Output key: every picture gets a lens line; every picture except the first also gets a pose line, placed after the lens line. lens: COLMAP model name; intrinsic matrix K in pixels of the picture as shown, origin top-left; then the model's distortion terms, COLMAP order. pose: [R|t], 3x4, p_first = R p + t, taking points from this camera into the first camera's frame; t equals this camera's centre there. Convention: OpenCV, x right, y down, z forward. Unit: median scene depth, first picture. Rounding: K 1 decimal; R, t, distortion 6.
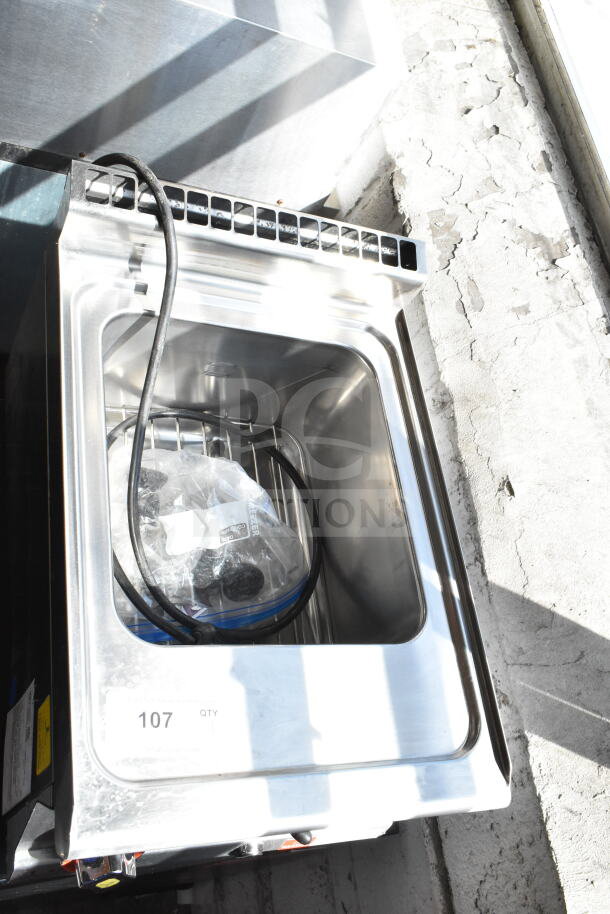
lens RADIAL K [[923.2, 0, 305.7], [0, 923.2, 456.7], [0, 0, 1]] dist [-0.016970, 0.000000]
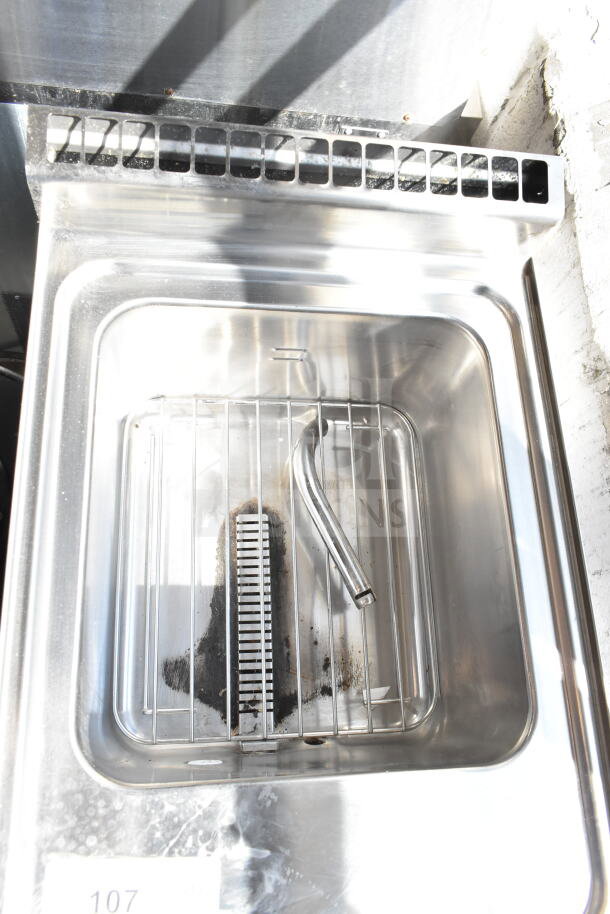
lens RADIAL K [[698.7, 0, 304.2], [0, 698.7, 456.7], [0, 0, 1]] dist [-0.014171, 0.005236]
pose [[0.953176, 0.012505, -0.302157, 0.102123], [0.041926, 0.984032, 0.172984, -0.108270], [0.299496, -0.177552, 0.937431, 0.405266]]
